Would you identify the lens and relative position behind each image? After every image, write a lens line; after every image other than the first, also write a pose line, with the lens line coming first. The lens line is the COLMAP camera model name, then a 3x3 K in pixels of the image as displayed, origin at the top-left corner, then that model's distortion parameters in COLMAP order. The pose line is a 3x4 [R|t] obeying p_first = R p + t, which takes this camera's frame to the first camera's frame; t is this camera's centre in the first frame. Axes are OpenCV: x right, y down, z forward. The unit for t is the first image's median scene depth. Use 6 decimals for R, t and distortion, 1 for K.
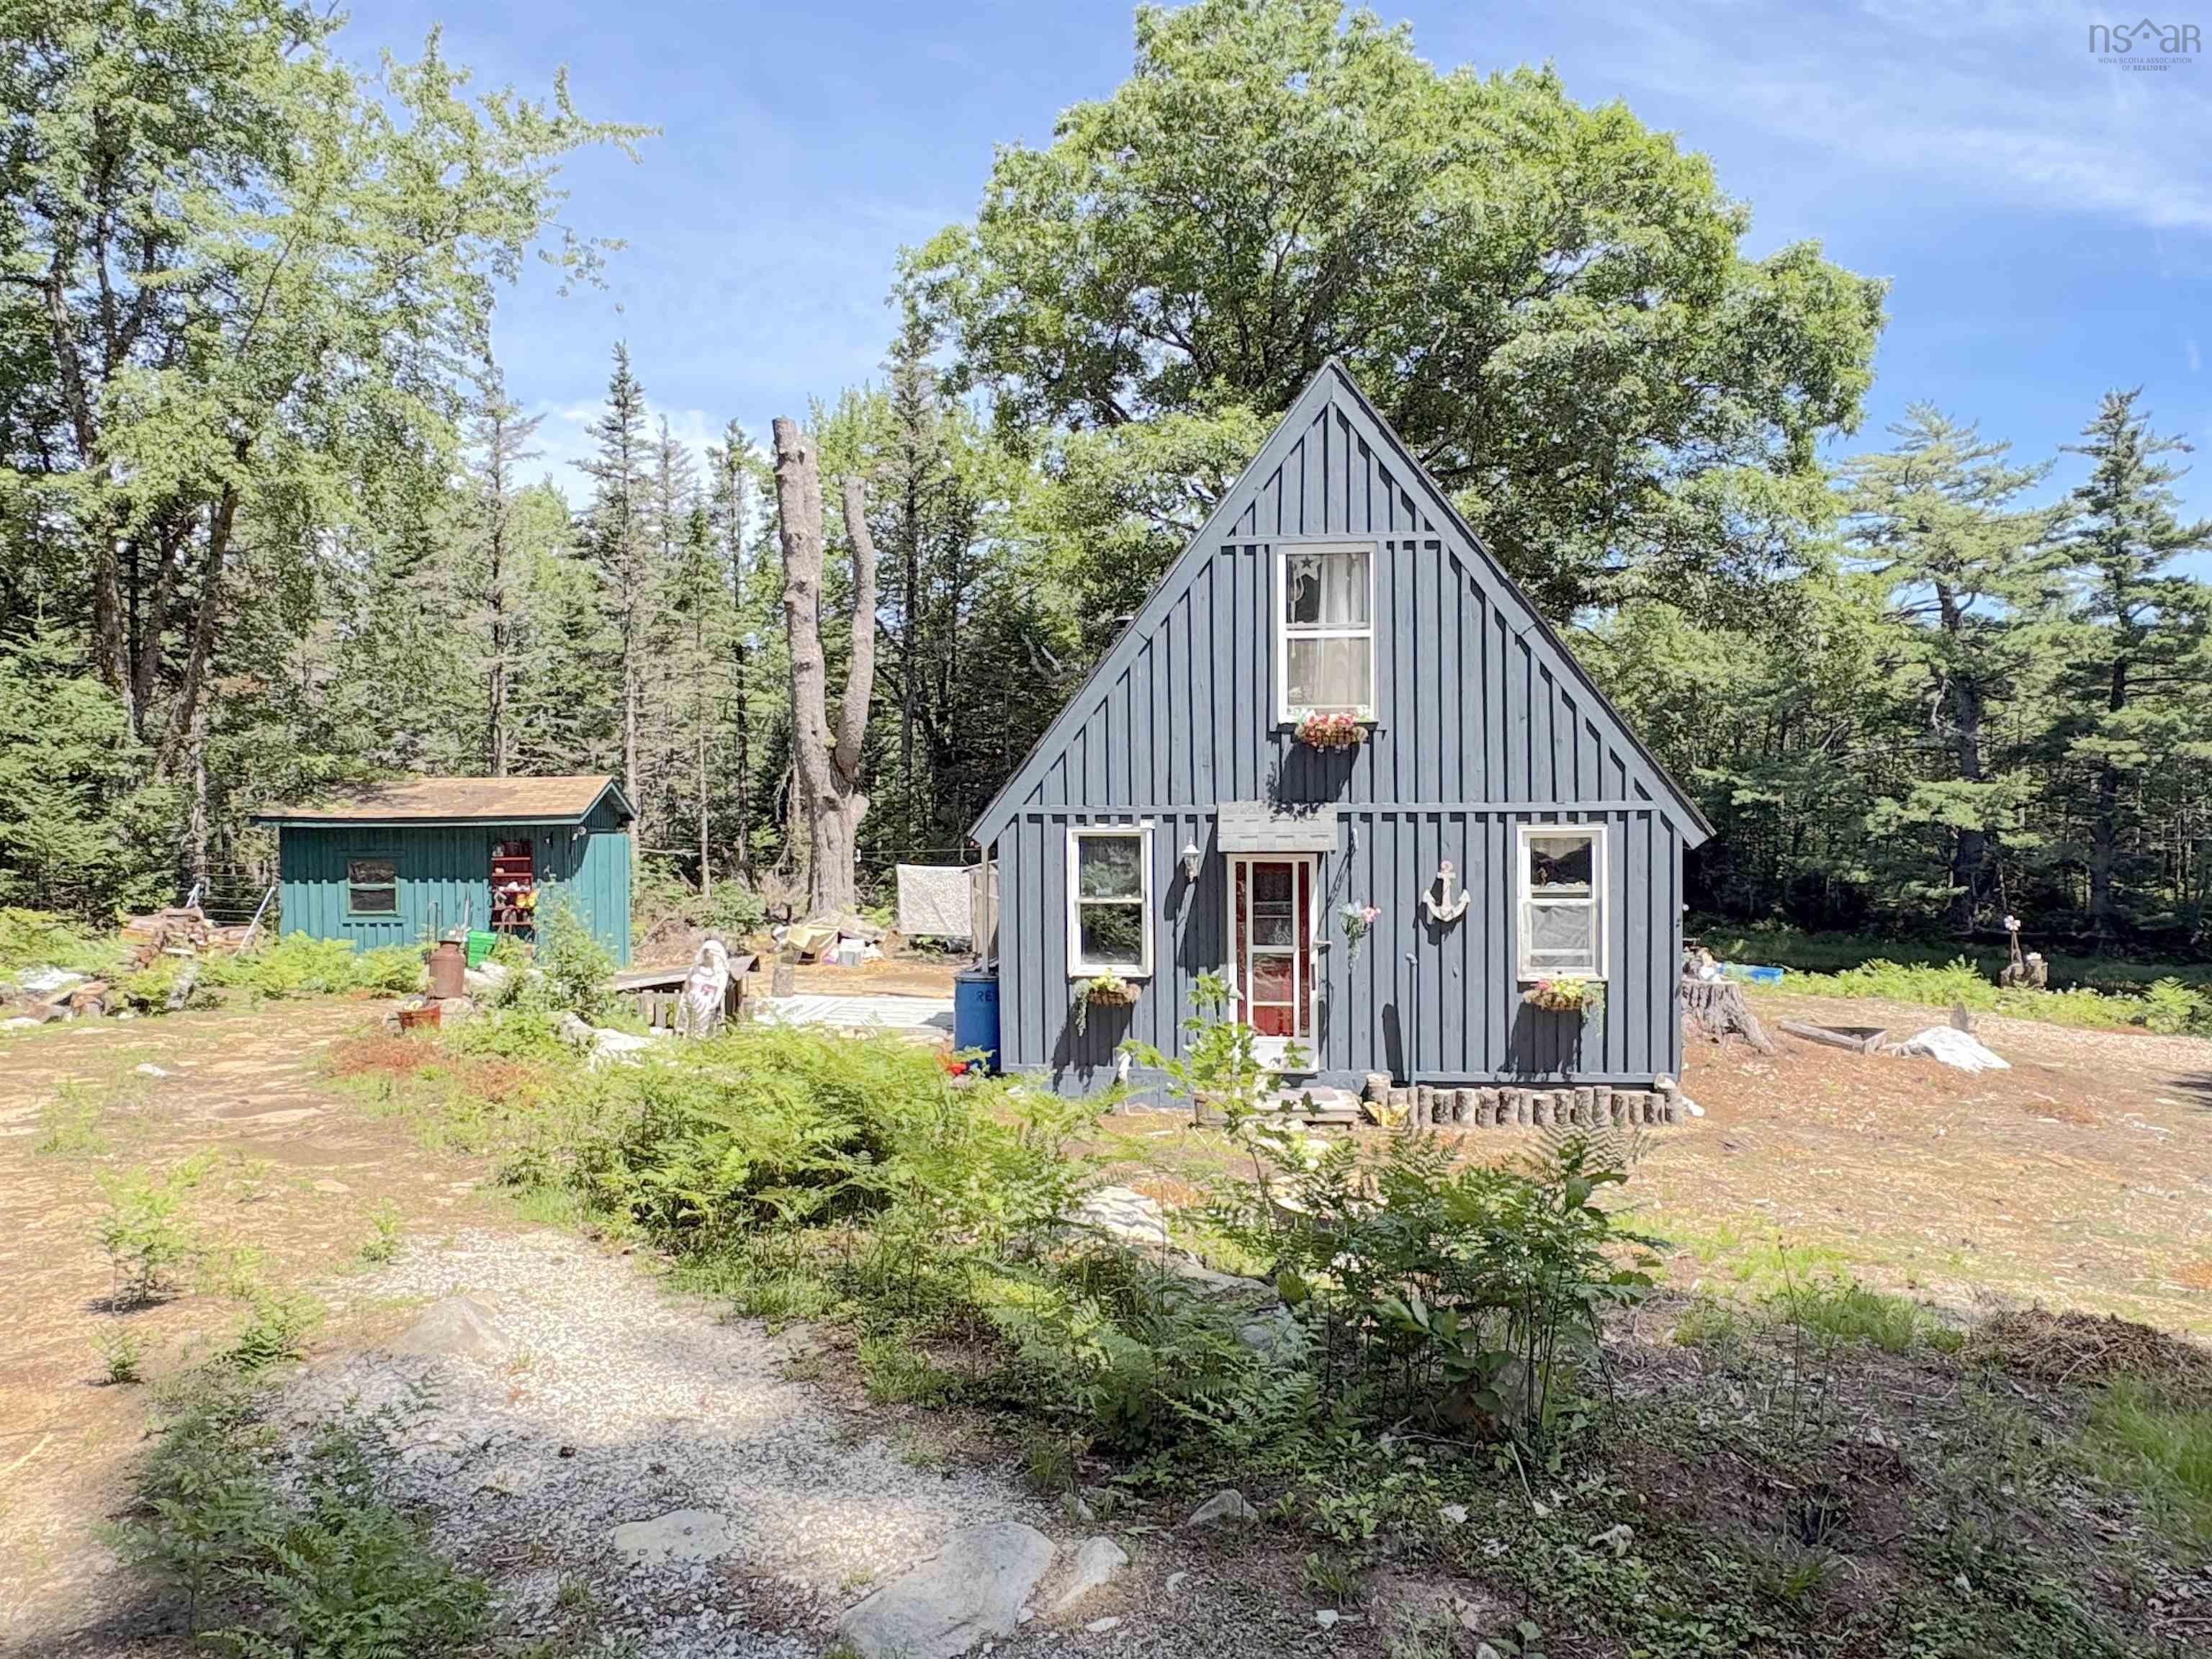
lens RADIAL K [[1401.4, 0, 1098.6], [0, 1401.4, 830.7], [0, 0, 1]] dist [0.002880, 0.001796]
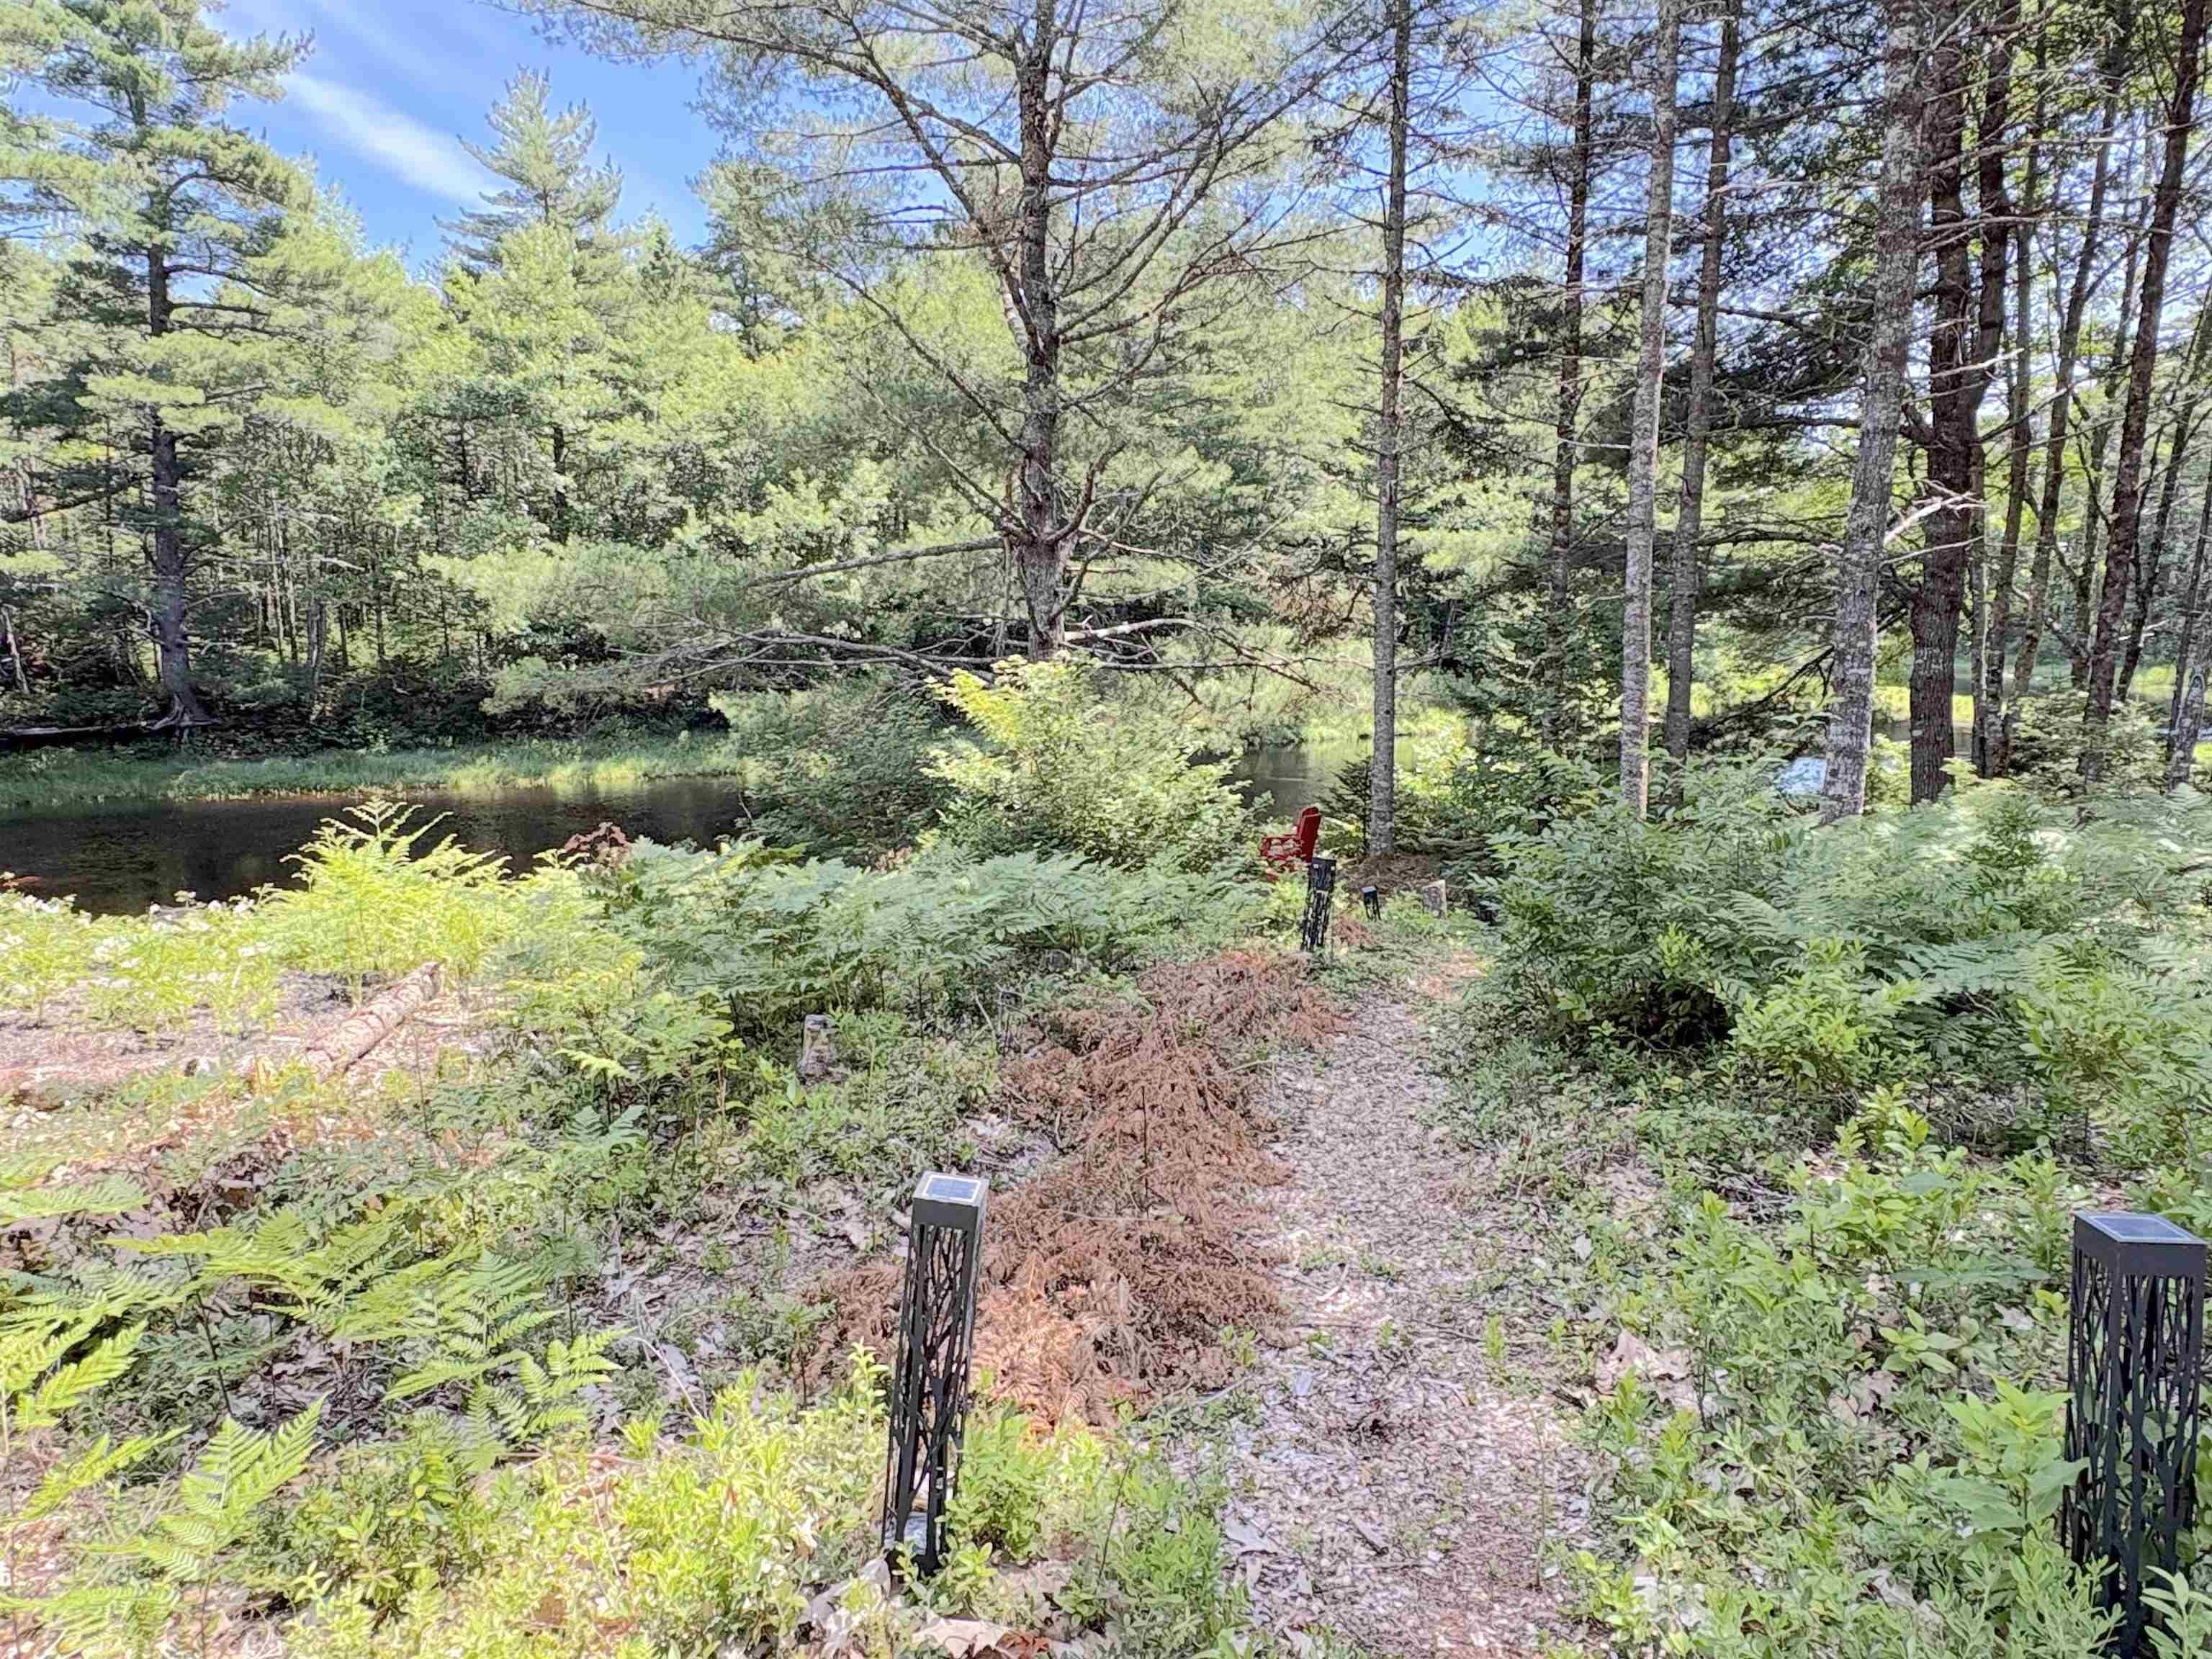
lens RADIAL K [[1401.4, 0, 1100.5], [0, 1401.4, 819.7], [0, 0, 1]] dist [0.002880, 0.001796]
pose [[0.370896, -0.144889, 0.917302, 0.712171], [0.026331, 0.988998, 0.145566, 0.093911], [-0.928301, -0.029836, 0.370630, 0.967291]]
